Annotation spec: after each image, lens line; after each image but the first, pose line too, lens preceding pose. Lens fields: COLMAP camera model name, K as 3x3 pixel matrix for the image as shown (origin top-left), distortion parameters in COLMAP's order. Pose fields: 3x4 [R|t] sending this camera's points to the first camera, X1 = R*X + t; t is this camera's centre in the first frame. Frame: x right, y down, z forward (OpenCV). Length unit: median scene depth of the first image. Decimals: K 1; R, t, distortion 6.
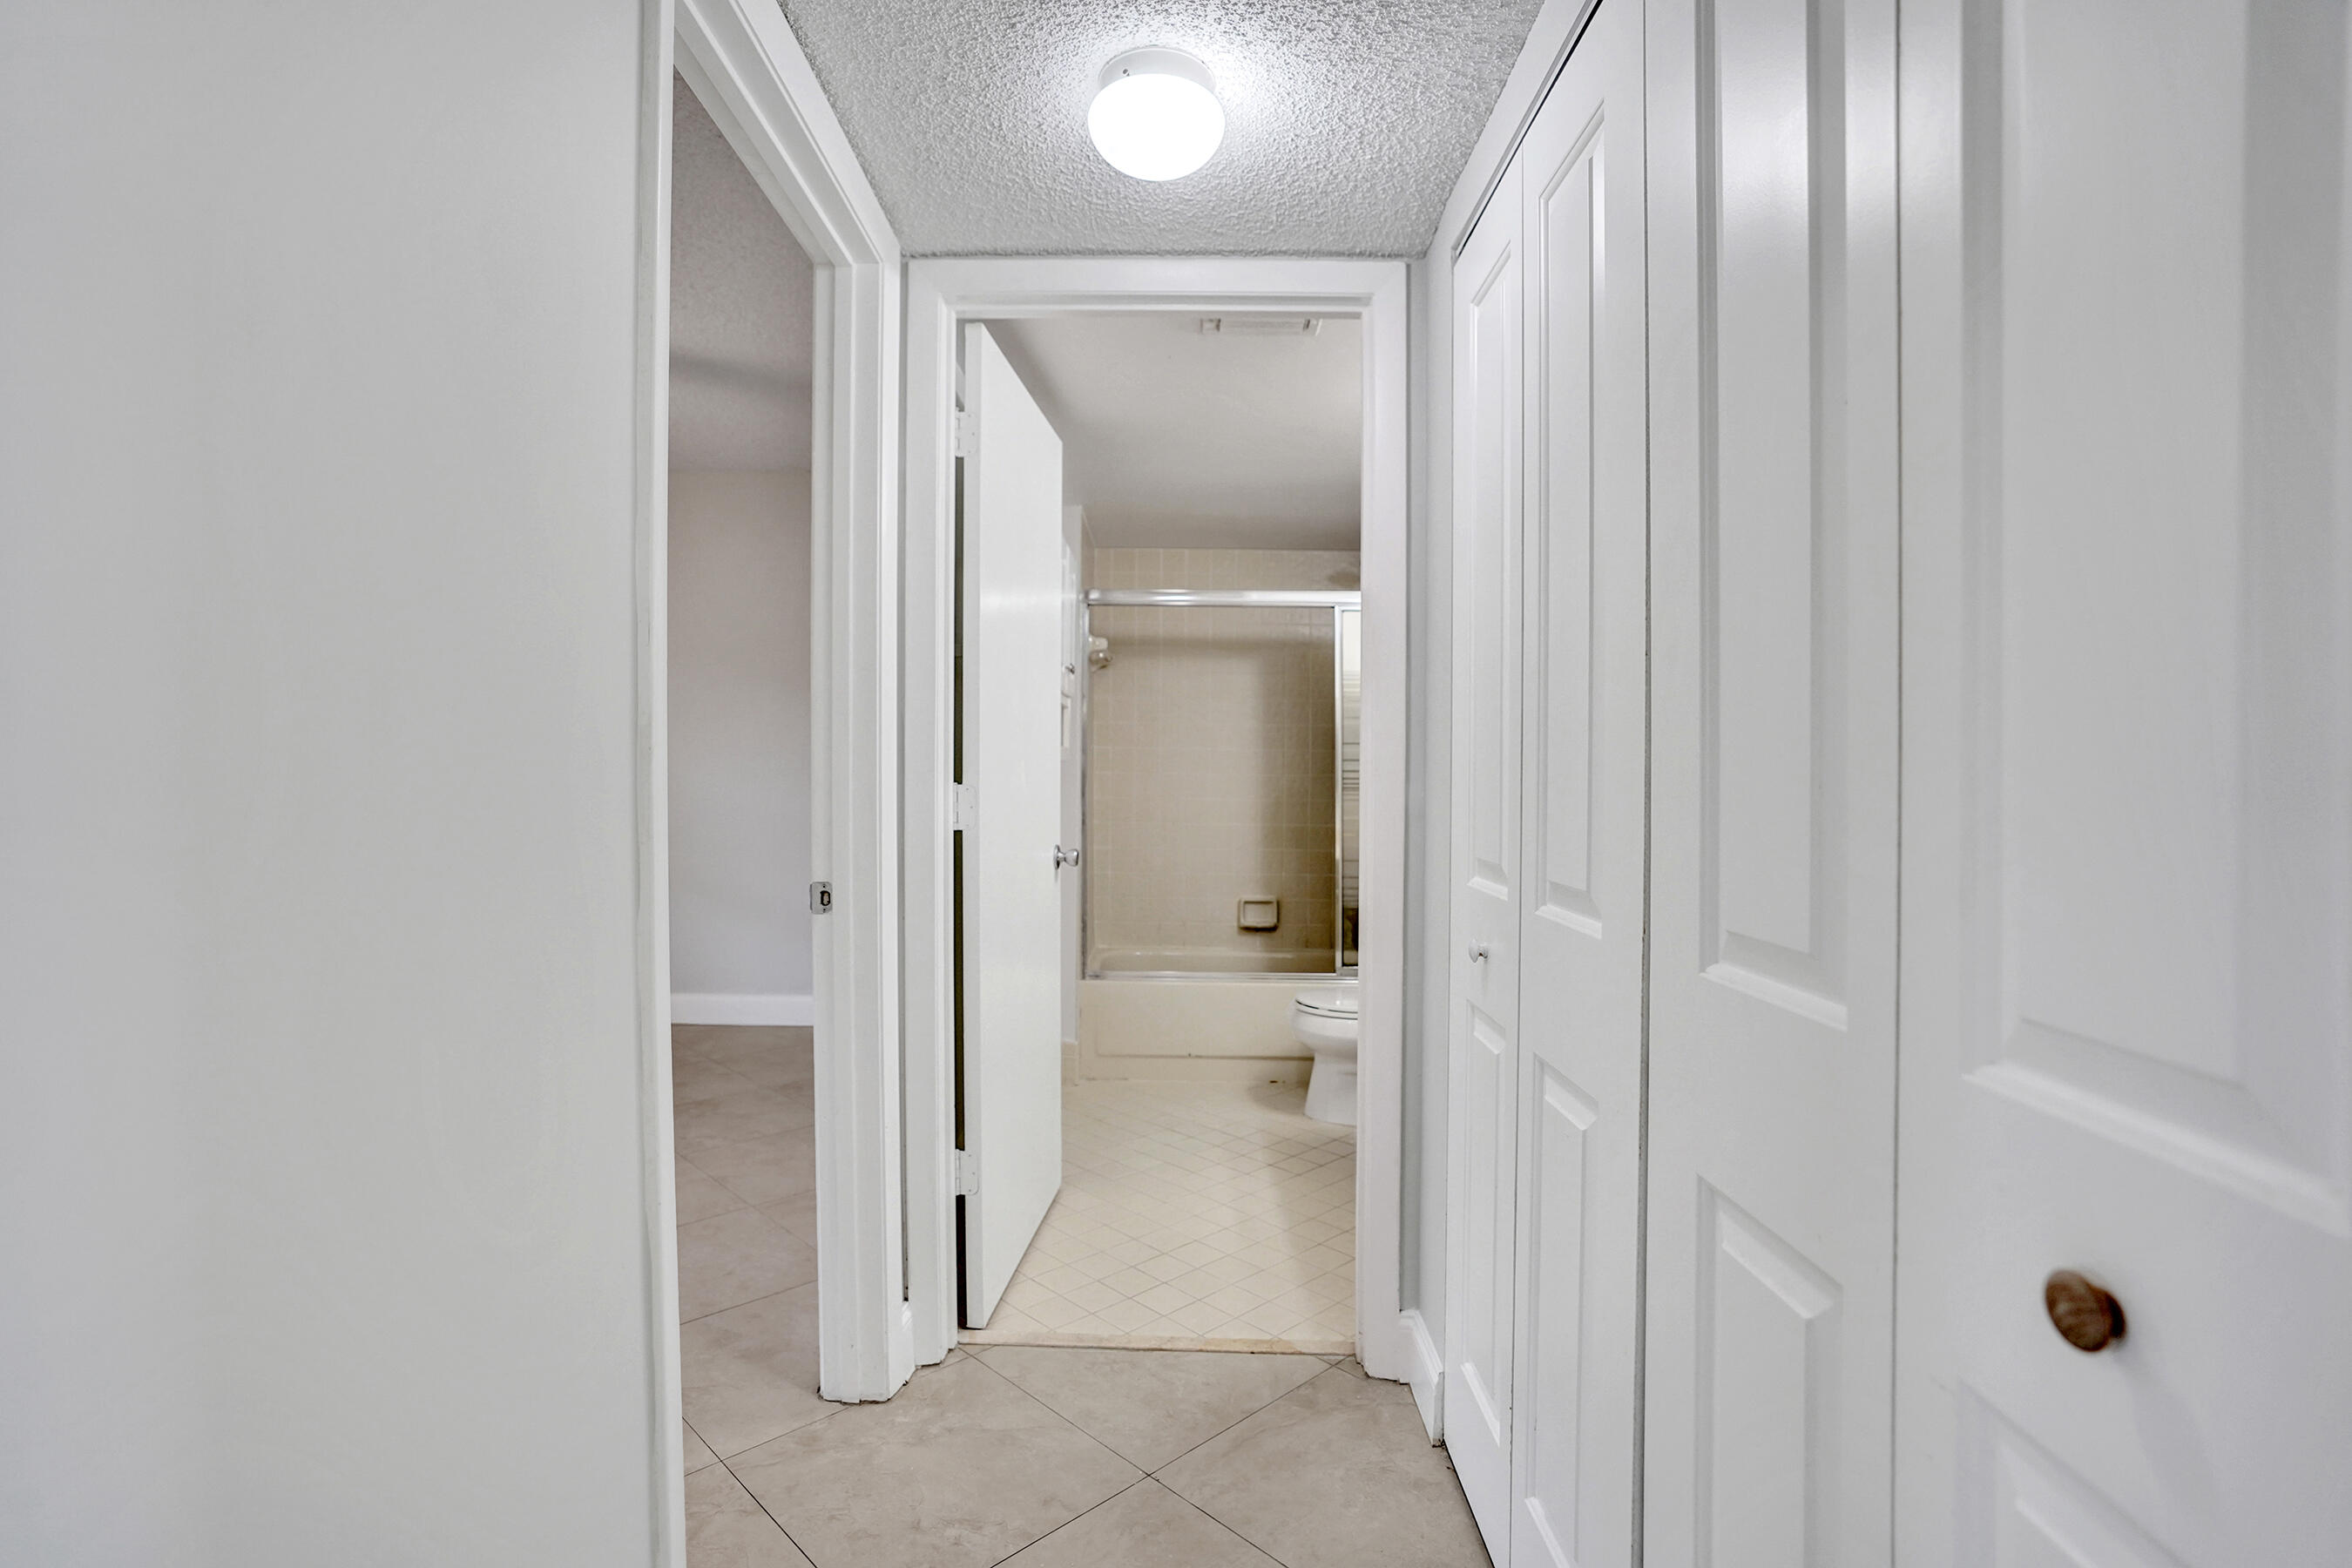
lens RADIAL K [[1085.8, 0, 1156.2], [0, 1085.8, 773.8], [0, 0, 1]] dist [-0.042757, 0.007245]
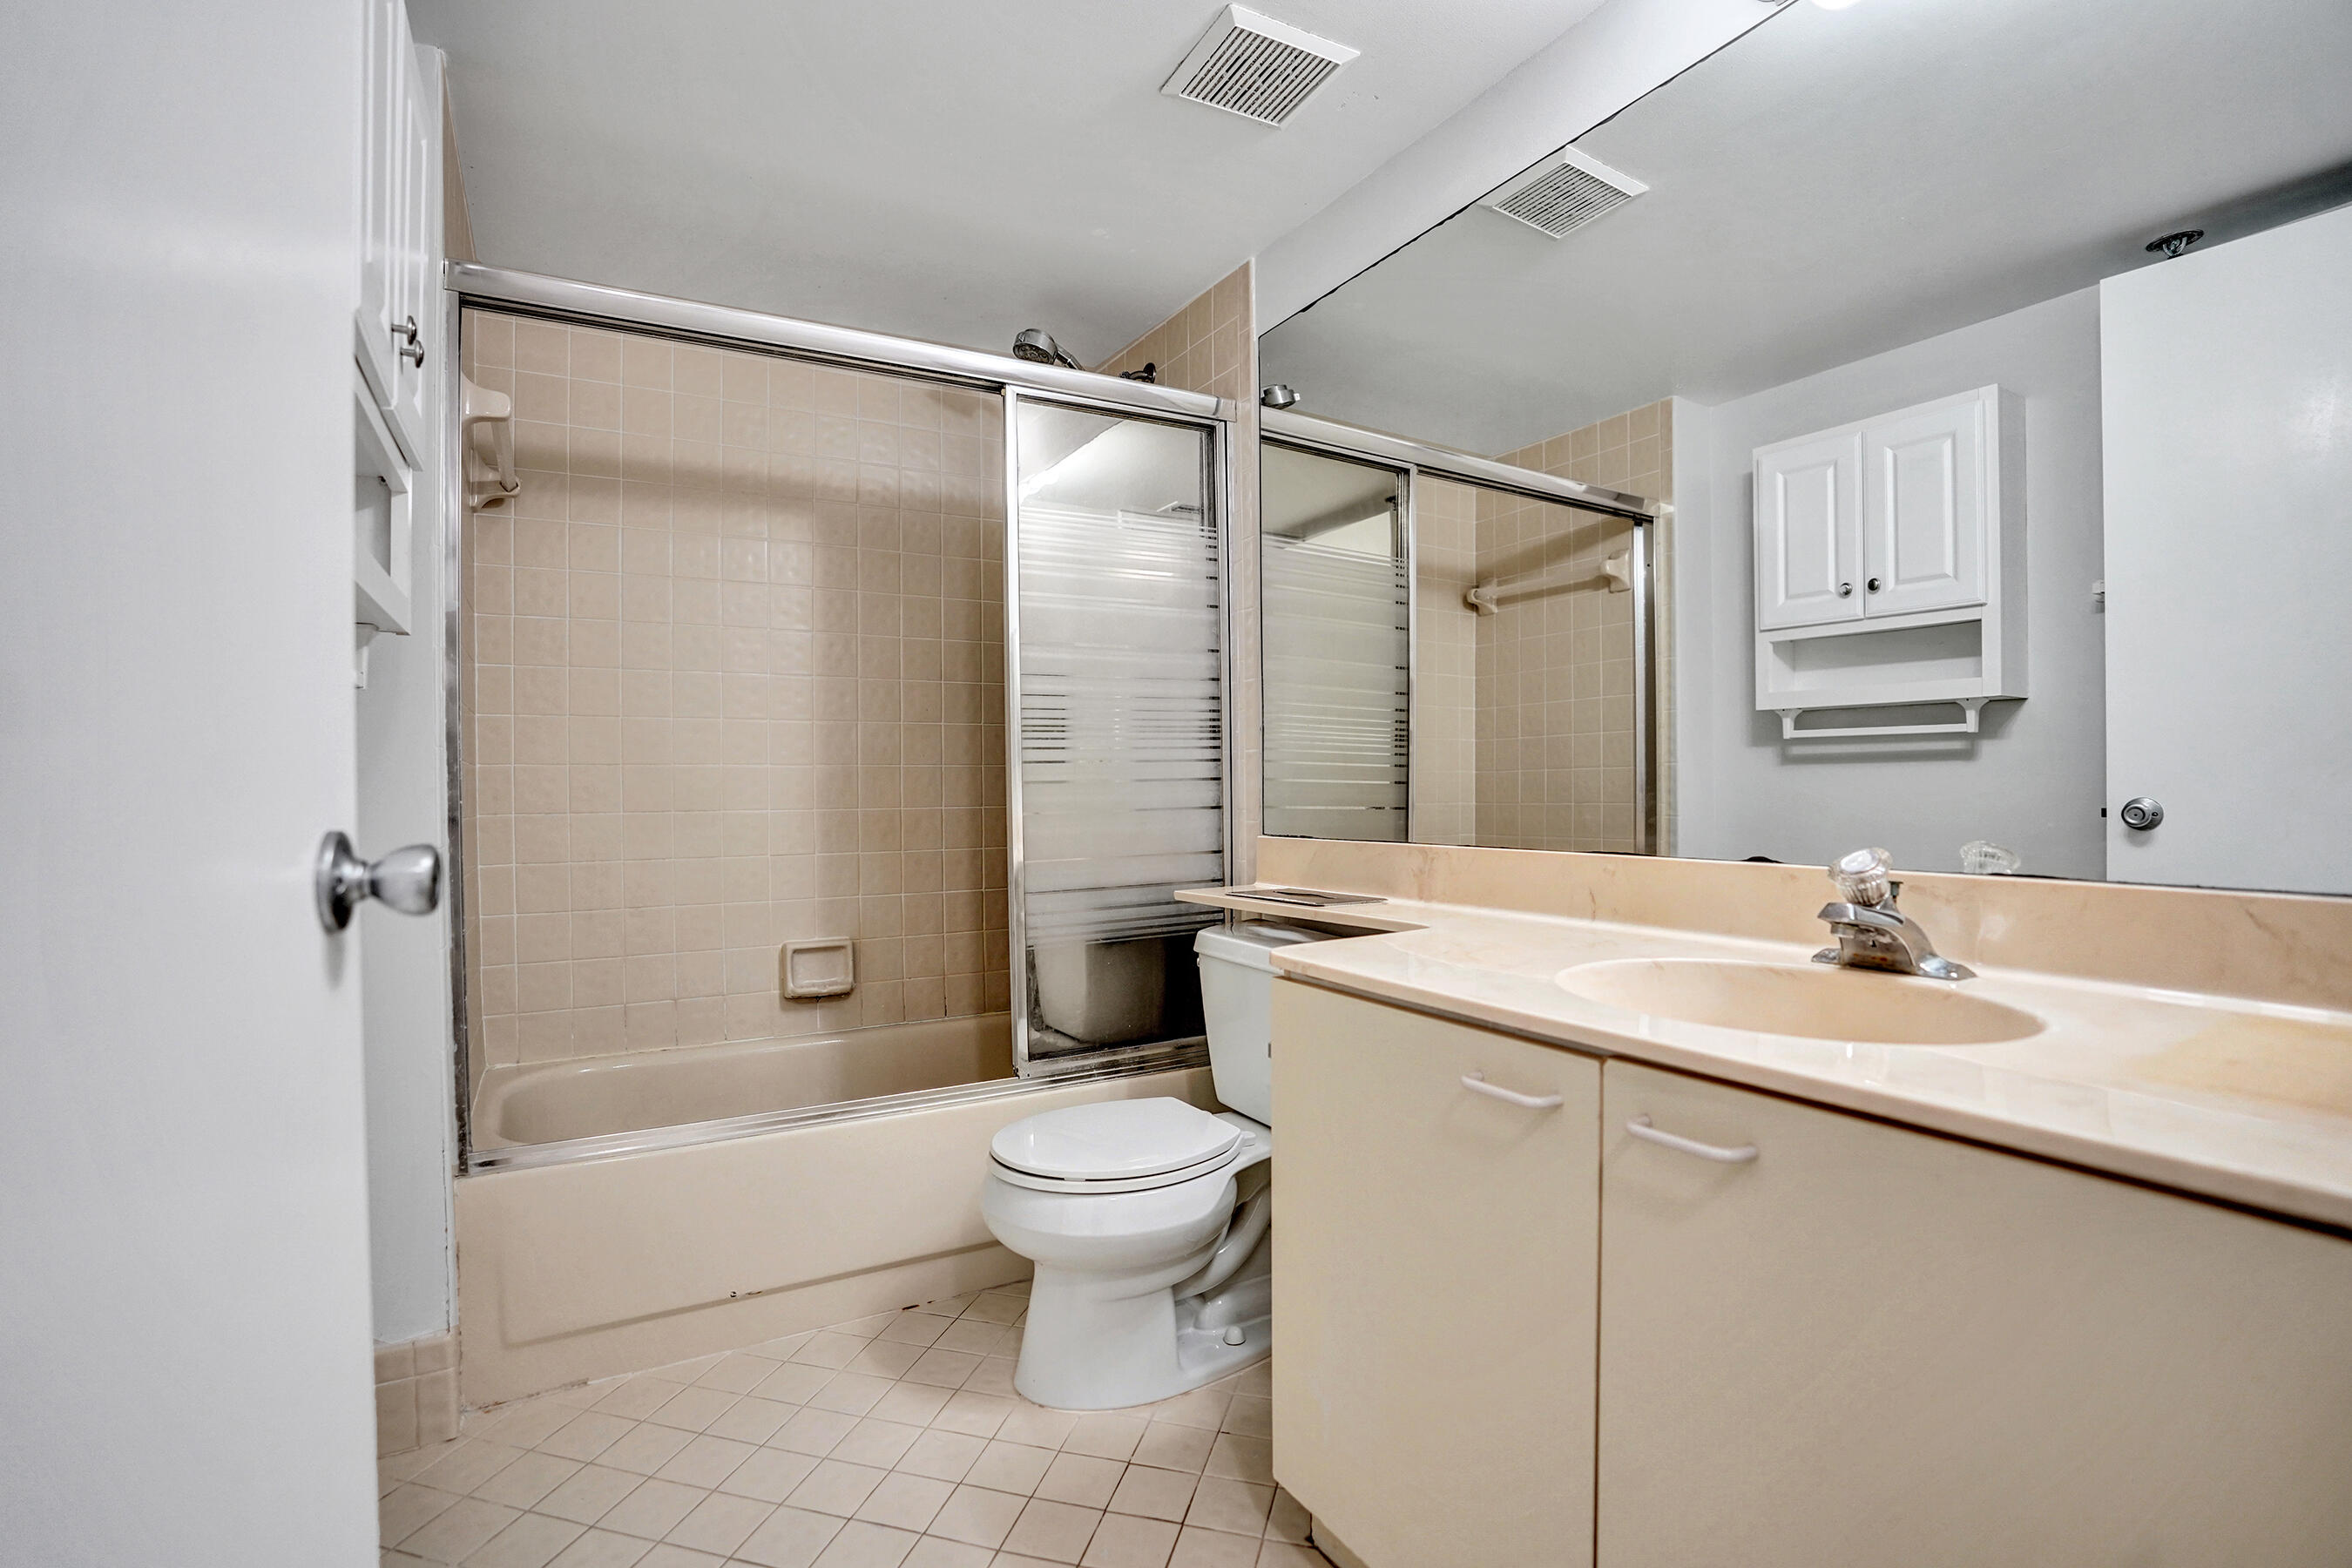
lens RADIAL K [[1085.8, 0, 1168.3], [0, 1085.8, 783.6], [0, 0, 1]] dist [-0.042757, 0.007245]
pose [[0.862471, -0.013271, 0.505933, -0.037055], [0.014580, 0.999893, 0.001373, 0.041111], [-0.505897, 0.006192, 0.862572, 0.505386]]
